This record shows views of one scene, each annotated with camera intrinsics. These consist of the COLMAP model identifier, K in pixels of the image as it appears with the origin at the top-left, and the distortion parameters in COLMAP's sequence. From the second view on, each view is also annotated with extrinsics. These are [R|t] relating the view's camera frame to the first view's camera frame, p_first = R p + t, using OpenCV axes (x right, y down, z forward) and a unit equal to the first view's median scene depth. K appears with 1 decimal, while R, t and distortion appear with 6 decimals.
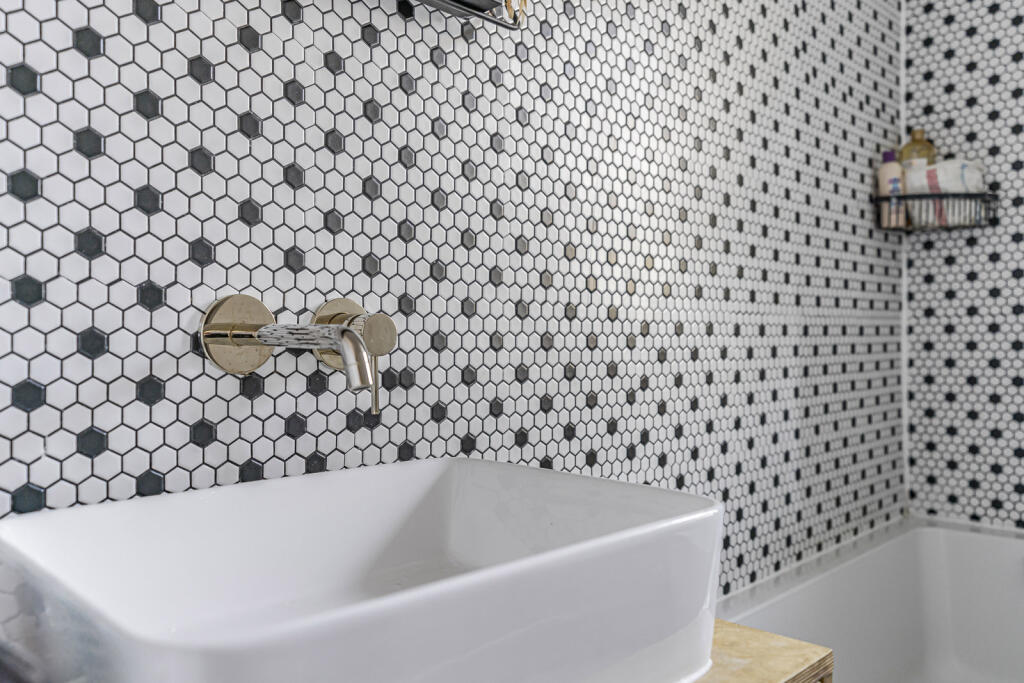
lens RADIAL K [[813.5, 0, 511.1], [0, 813.5, 346.0], [0, 0, 1]] dist [0.005850, 0.002659]
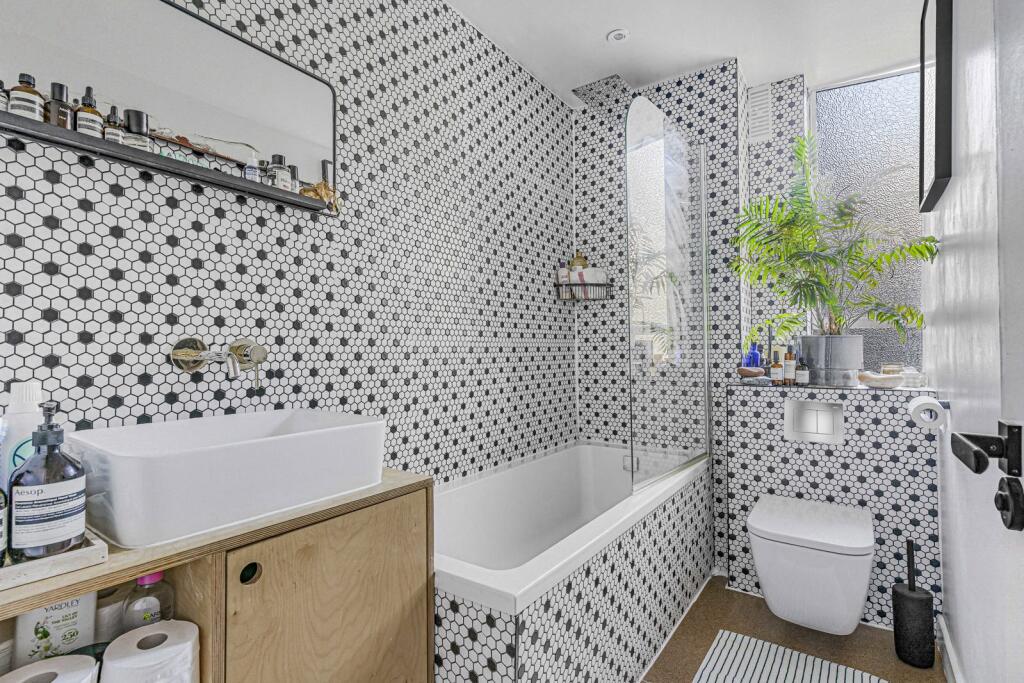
lens RADIAL K [[494.7, 0, 512.0], [0, 494.7, 341.5], [0, 0, 1]] dist [0.000251, 0.000649]
pose [[0.987708, 0.000897, 0.156310, 0.223219], [0.003474, 0.999611, -0.027686, -0.006599], [-0.156274, 0.027889, 0.987320, -0.337387]]
